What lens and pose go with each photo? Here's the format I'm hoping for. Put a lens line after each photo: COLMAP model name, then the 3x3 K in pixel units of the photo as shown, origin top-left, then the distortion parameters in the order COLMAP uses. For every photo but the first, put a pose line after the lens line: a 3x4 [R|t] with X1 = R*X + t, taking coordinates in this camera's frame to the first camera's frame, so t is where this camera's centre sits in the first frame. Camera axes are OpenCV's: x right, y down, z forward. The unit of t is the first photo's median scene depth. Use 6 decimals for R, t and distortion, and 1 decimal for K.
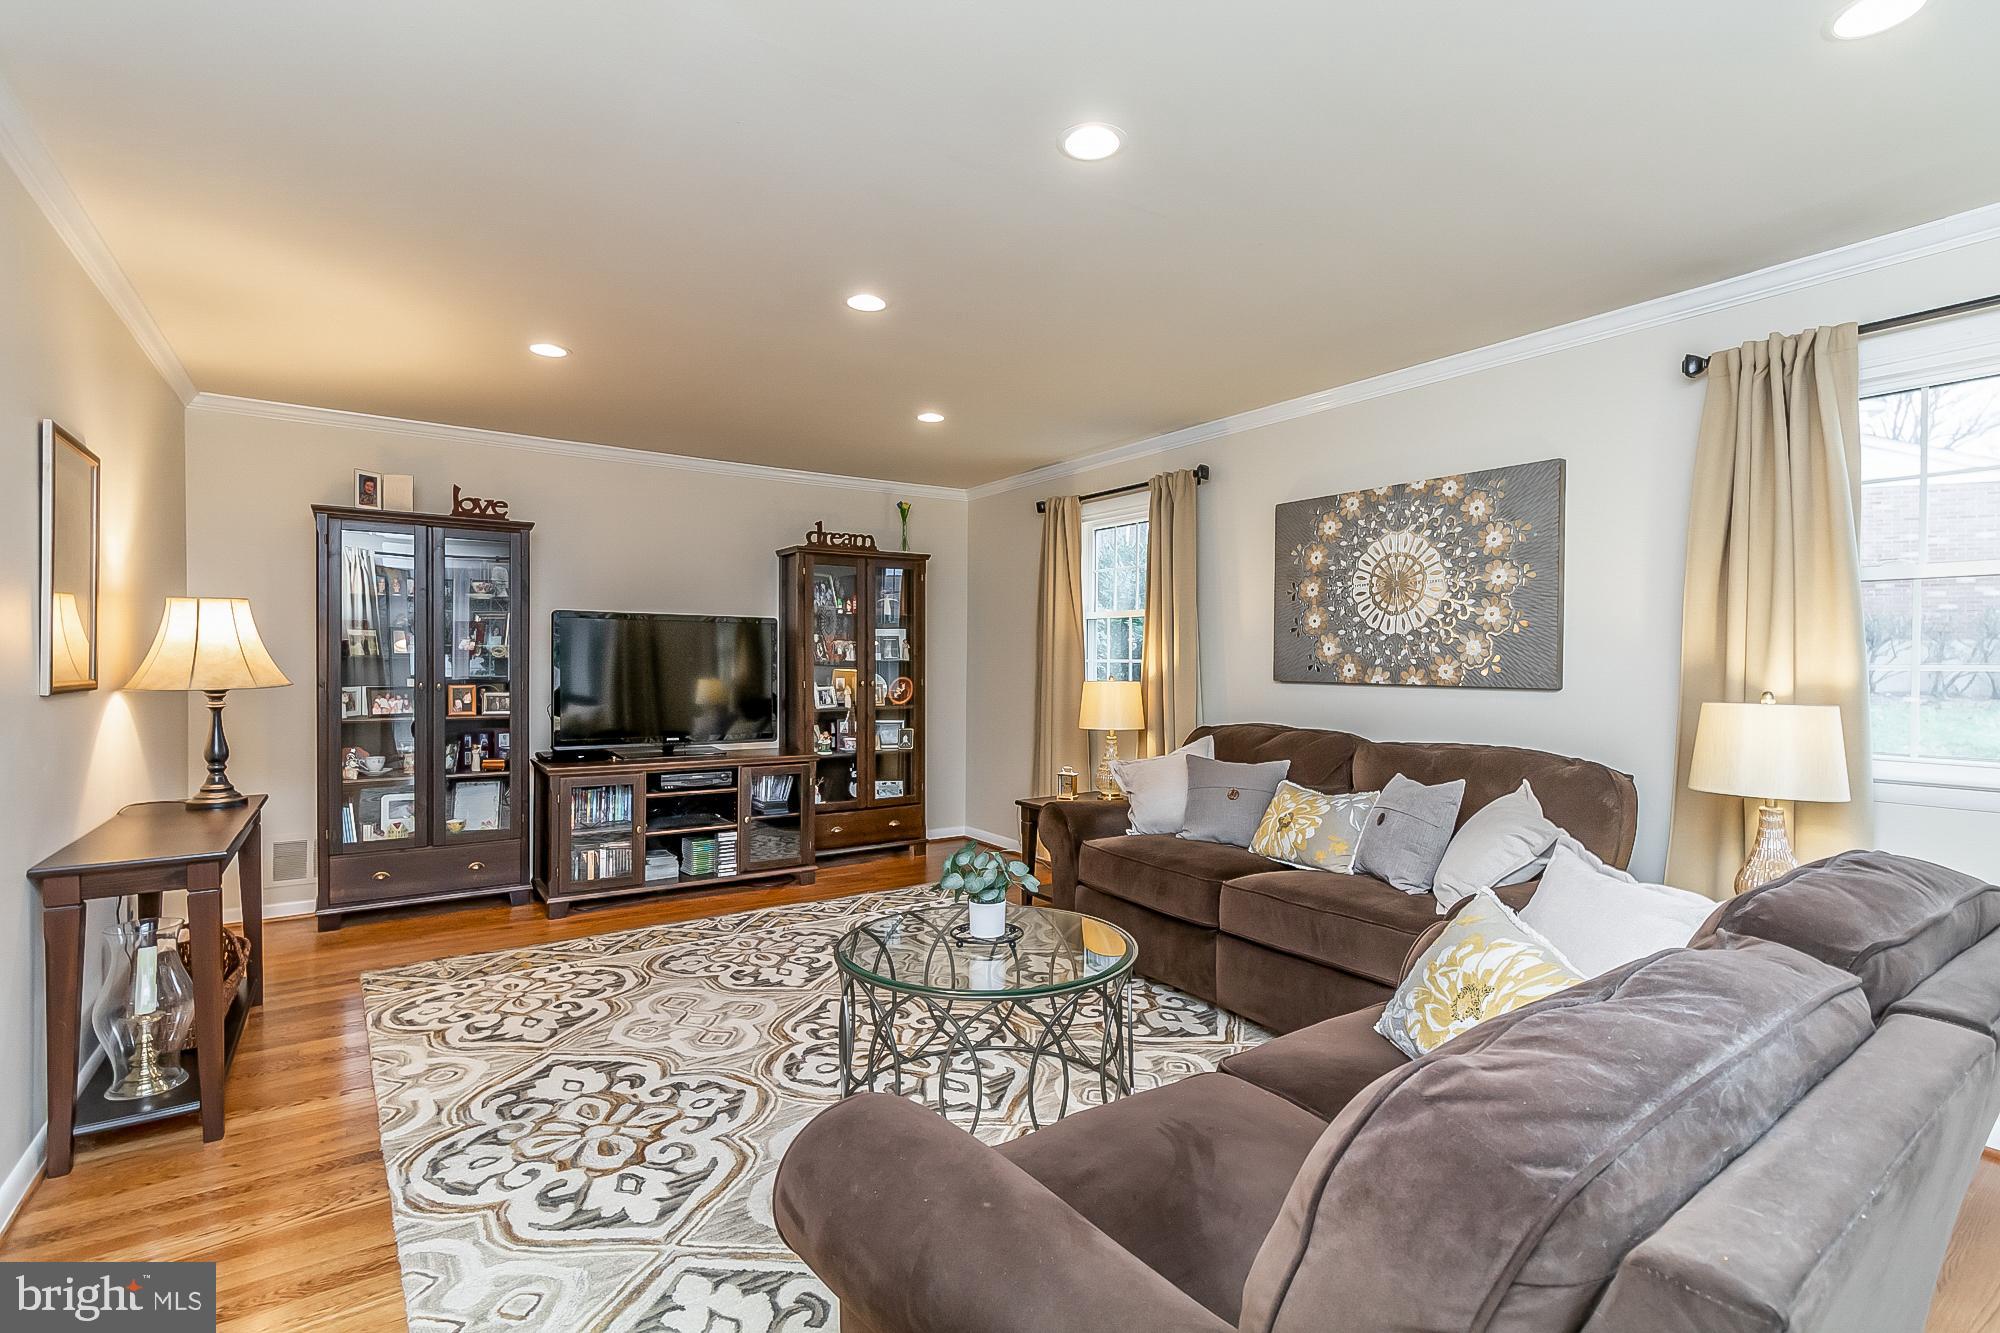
lens RADIAL K [[918.7, 0, 997.8], [0, 918.7, 643.6], [0, 0, 1]] dist [0.000660, 0.000233]
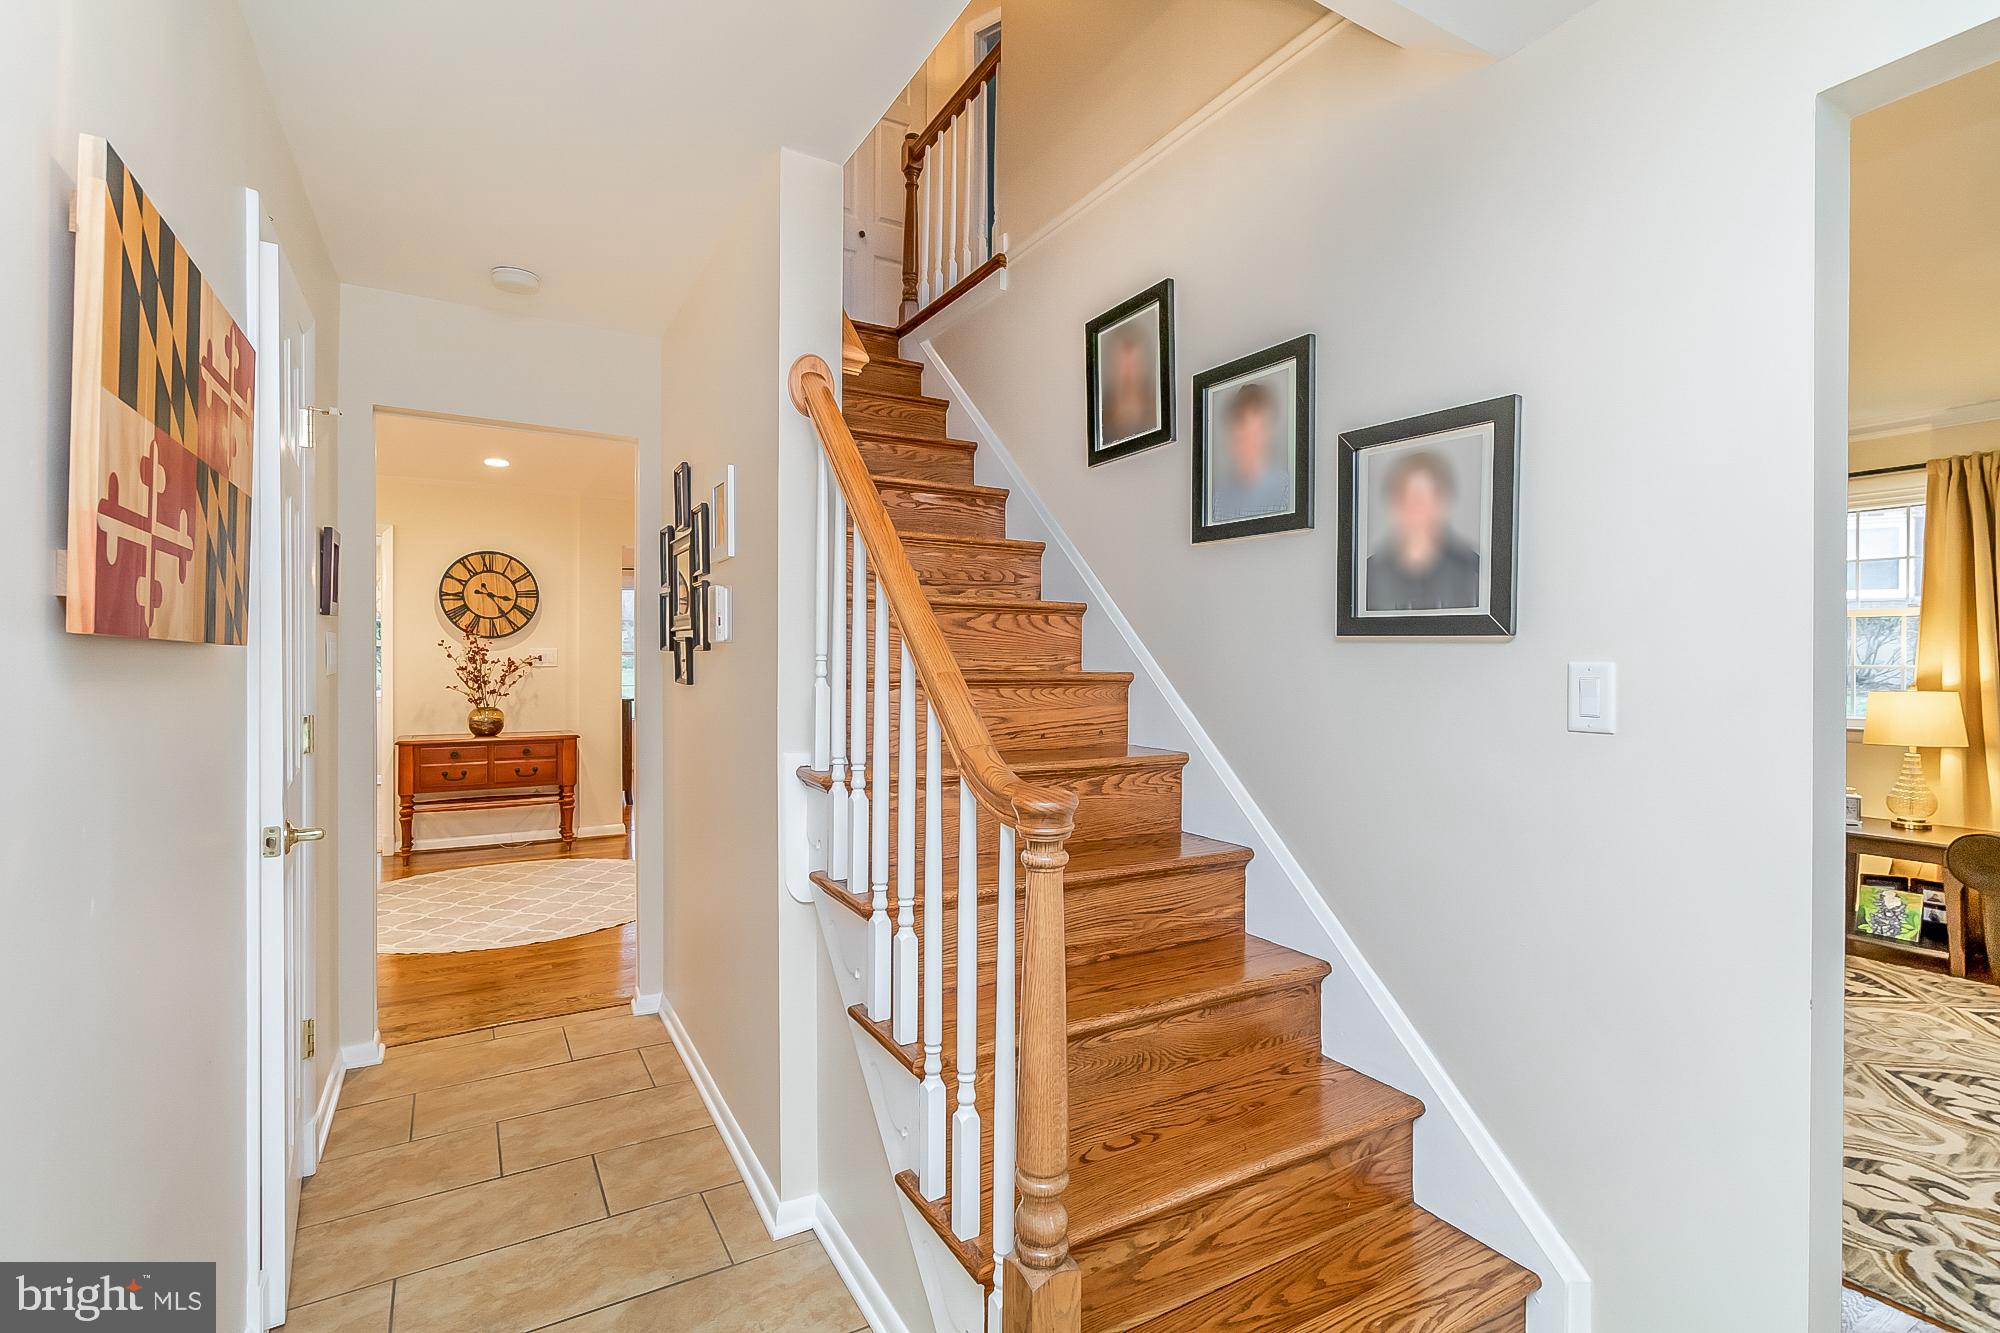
lens RADIAL K [[918.7, 0, 997.8], [0, 918.7, 643.6], [0, 0, 1]] dist [0.000660, 0.000233]
pose [[0.997252, 0.006748, -0.073772, -0.923337], [-0.006030, 0.999932, 0.009951, -0.006498], [0.073834, -0.009479, 0.997226, 0.104248]]
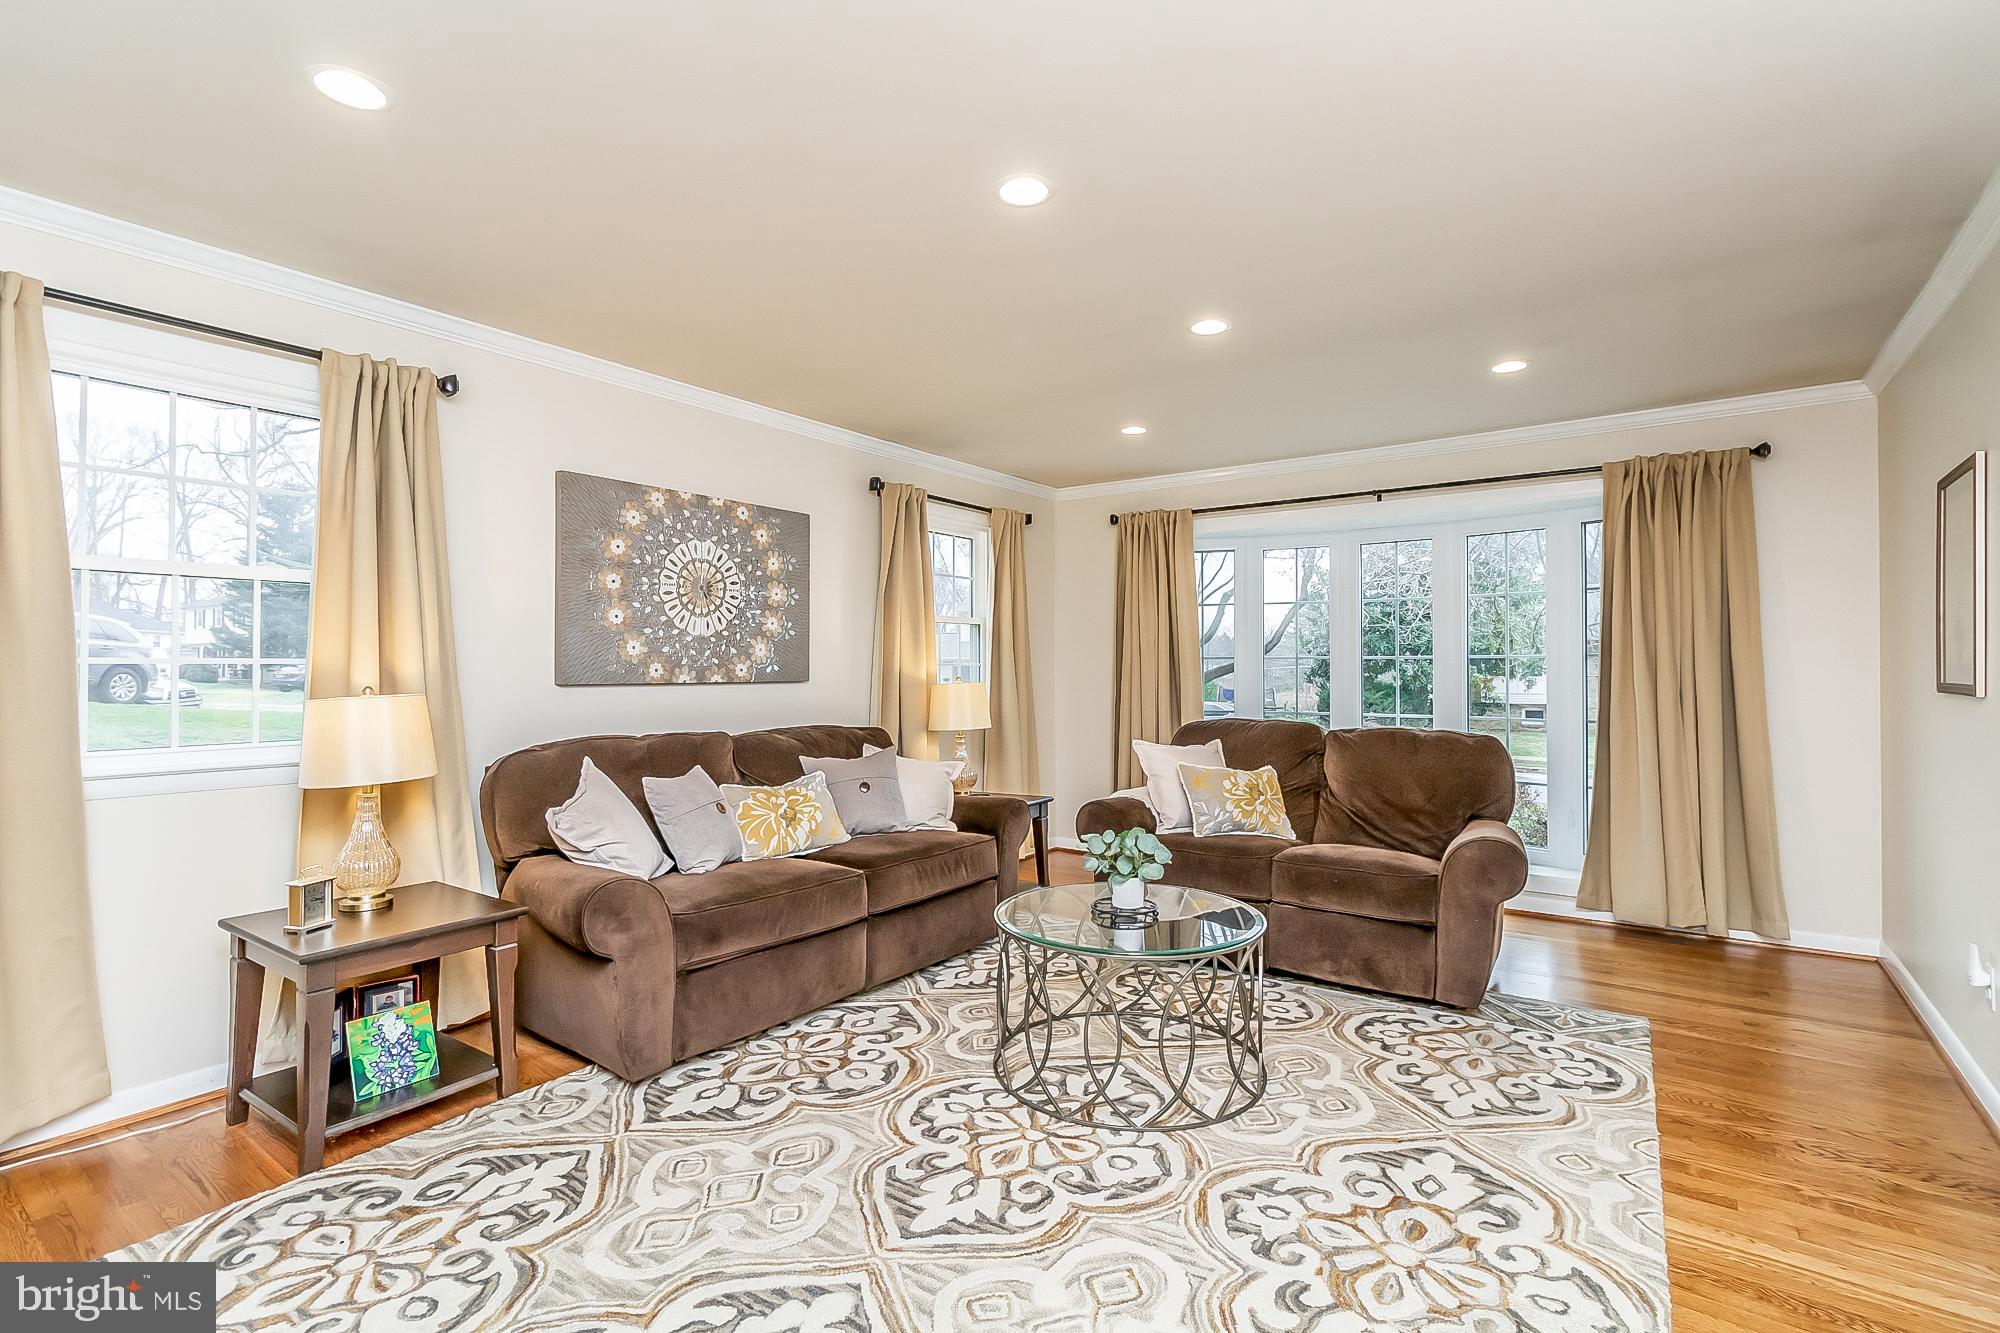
lens RADIAL K [[930.9, 0, 1006.8], [0, 930.9, 632.7], [0, 0, 1]] dist [0.002192, 0.000338]
pose [[-0.341289, 0.026447, 0.939586, -0.768053], [-0.019271, 0.999197, -0.035125, 0.019193], [-0.939761, -0.030095, -0.340505, 1.137373]]
